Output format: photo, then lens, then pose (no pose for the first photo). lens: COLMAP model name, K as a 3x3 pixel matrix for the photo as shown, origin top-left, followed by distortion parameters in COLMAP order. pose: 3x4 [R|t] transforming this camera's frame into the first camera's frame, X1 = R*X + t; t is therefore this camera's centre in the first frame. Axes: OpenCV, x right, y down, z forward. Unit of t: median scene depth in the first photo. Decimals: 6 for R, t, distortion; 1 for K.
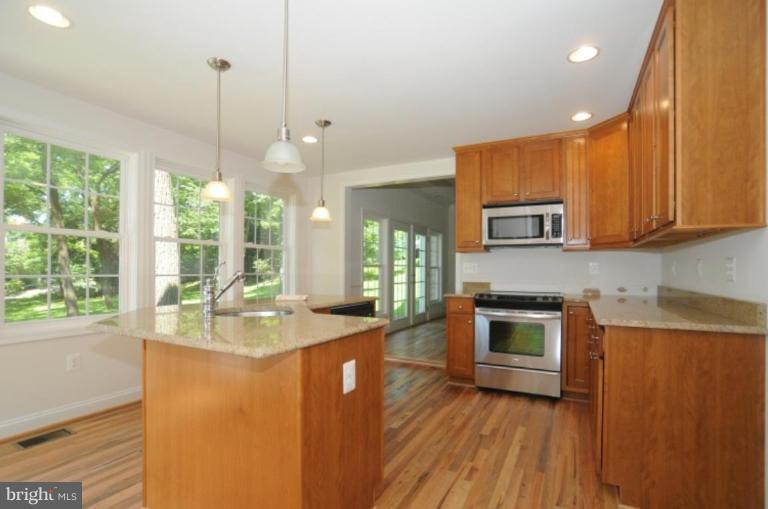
lens RADIAL K [[374.4, 0, 385.5], [0, 374.4, 263.1], [0, 0, 1]] dist [-0.000494, -0.000129]
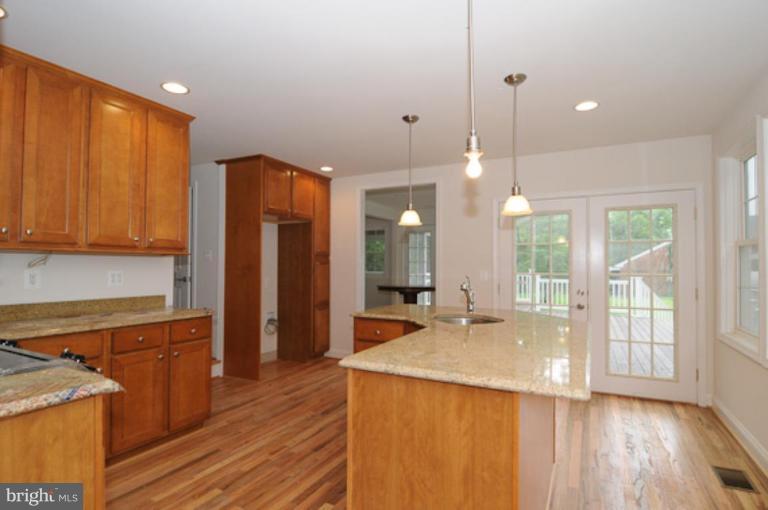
lens RADIAL K [[418.9, 0, 382.3], [0, 418.9, 259.2], [0, 0, 1]] dist [-0.004406, -0.001286]
pose [[-0.999978, -0.006639, 0.000910, -0.090073], [-0.006660, 0.999636, -0.026137, -0.013470], [-0.000736, -0.026143, -0.999658, 2.112324]]
